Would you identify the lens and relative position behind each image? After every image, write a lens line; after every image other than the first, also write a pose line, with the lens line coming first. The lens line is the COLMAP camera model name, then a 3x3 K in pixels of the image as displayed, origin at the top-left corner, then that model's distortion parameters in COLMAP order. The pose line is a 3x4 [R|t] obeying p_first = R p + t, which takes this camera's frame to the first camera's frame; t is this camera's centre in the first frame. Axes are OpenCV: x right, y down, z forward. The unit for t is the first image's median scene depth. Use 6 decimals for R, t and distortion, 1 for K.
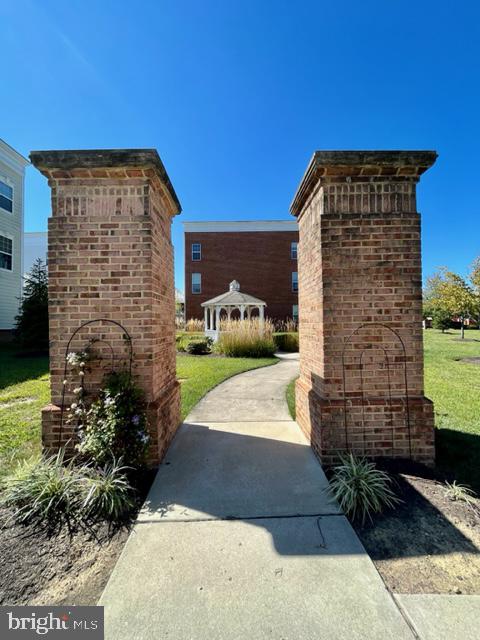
lens RADIAL K [[254.7, 0, 239.1], [0, 254.7, 320.4], [0, 0, 1]] dist [0.001675, 0.000244]
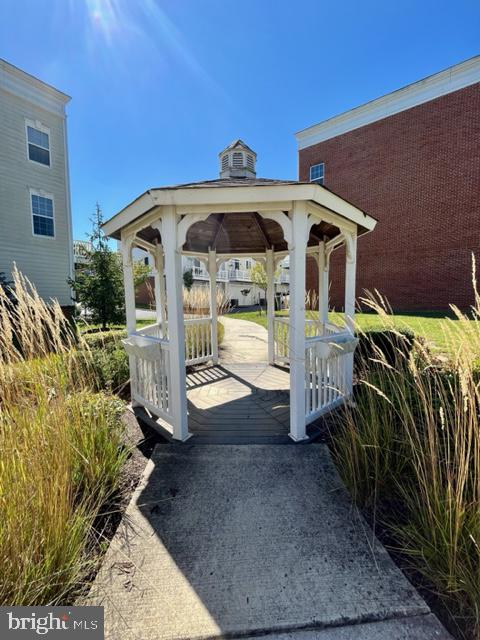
lens RADIAL K [[254.7, 0, 238.7], [0, 254.7, 320.0], [0, 0, 1]] dist [0.001675, 0.000244]
pose [[0.795683, 0.032496, -0.604841, 0.113844], [0.026462, 0.995742, 0.088309, 0.019192], [0.605135, -0.086271, 0.791435, 0.678105]]
